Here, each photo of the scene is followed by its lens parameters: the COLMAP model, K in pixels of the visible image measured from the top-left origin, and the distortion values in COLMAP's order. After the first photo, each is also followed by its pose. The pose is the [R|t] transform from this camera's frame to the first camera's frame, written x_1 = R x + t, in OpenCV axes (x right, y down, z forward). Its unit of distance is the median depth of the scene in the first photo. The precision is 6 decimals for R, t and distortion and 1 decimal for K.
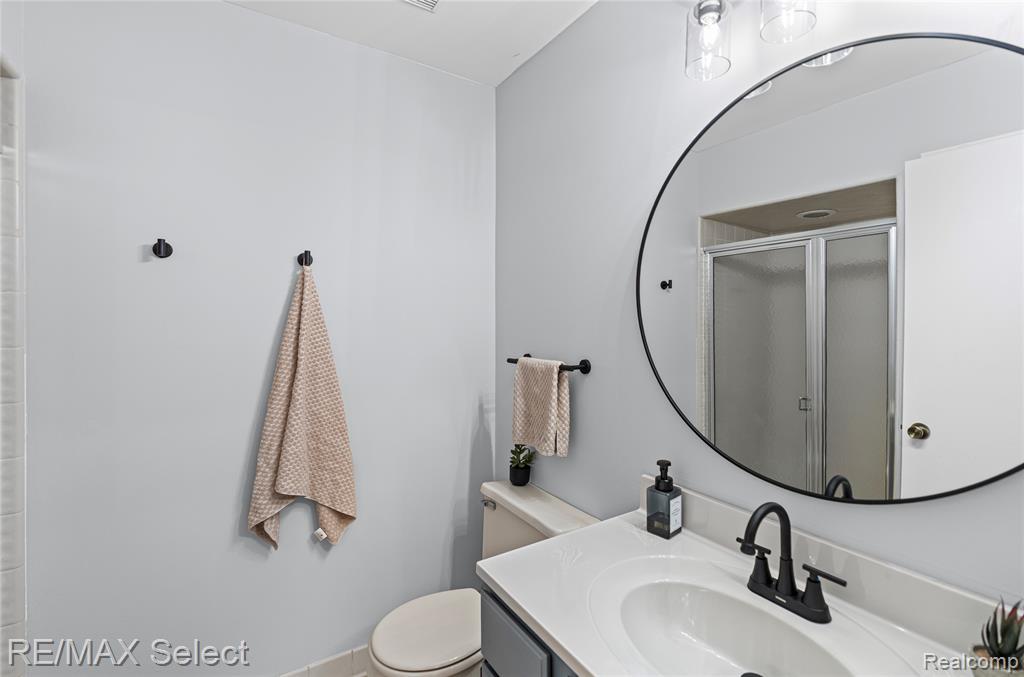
lens RADIAL K [[469.5, 0, 499.9], [0, 469.5, 330.4], [0, 0, 1]] dist [0.000472, 0.001211]
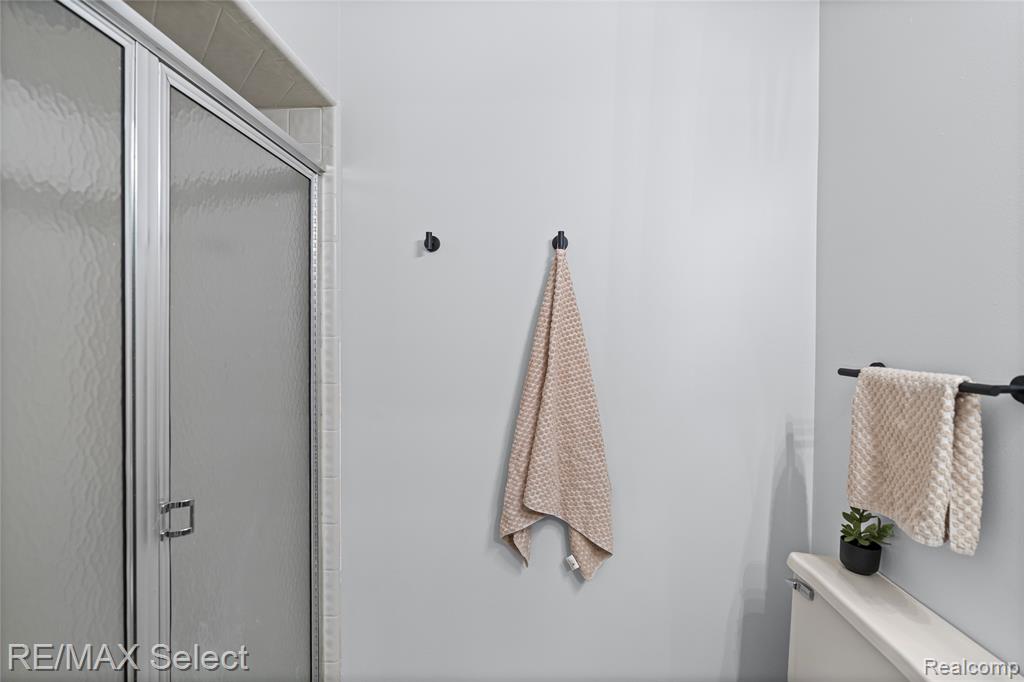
lens RADIAL K [[477.3, 0, 514.8], [0, 477.3, 332.8], [0, 0, 1]] dist [-0.008976, 0.000485]
pose [[0.844740, 0.011745, -0.535047, -0.010940], [-0.018717, 0.999796, -0.007605, 0.024513], [0.534849, 0.016438, 0.844788, 0.217104]]
